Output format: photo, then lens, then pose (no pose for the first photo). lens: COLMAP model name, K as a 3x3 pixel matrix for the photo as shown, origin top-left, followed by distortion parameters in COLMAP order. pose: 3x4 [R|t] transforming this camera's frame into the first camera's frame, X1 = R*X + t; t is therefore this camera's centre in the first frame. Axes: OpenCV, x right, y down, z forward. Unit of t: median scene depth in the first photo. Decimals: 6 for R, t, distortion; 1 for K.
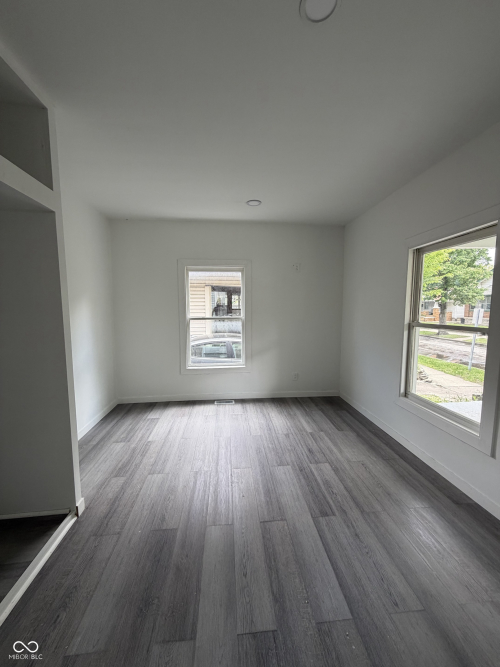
lens RADIAL K [[266.0, 0, 248.6], [0, 266.0, 329.1], [0, 0, 1]] dist [-0.000112, 0.000310]
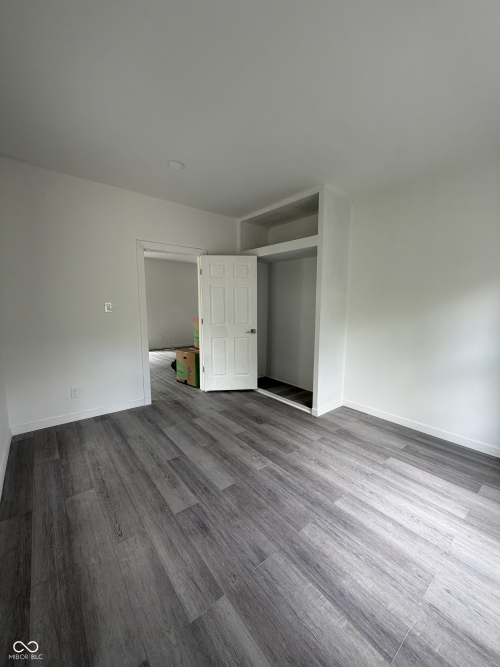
lens RADIAL K [[266.0, 0, 254.4], [0, 266.0, 333.7], [0, 0, 1]] dist [-0.000112, 0.000310]
pose [[-0.824771, 0.063758, -0.561861, 0.489587], [-0.051068, 0.981164, 0.186303, -0.107163], [0.563157, 0.182350, -0.805980, 1.601903]]
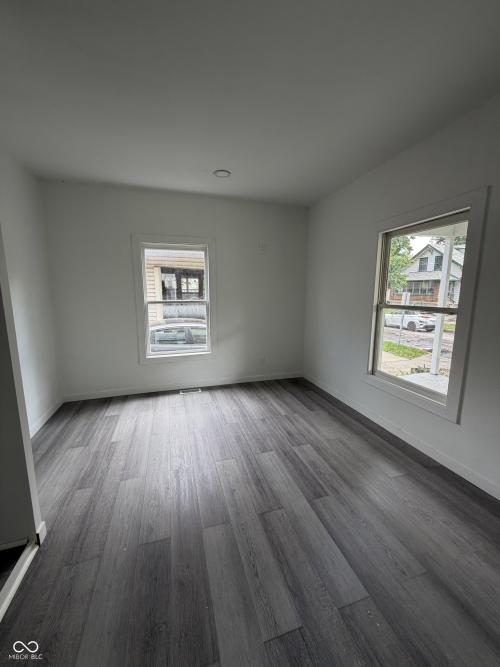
lens RADIAL K [[266.0, 0, 249.4], [0, 266.0, 330.5], [0, 0, 1]] dist [-0.000112, 0.000310]
pose [[0.978587, -0.028337, 0.203873, -0.119124], [0.015076, 0.997685, 0.066307, 0.001514], [-0.205280, -0.061813, 0.976749, 0.082742]]
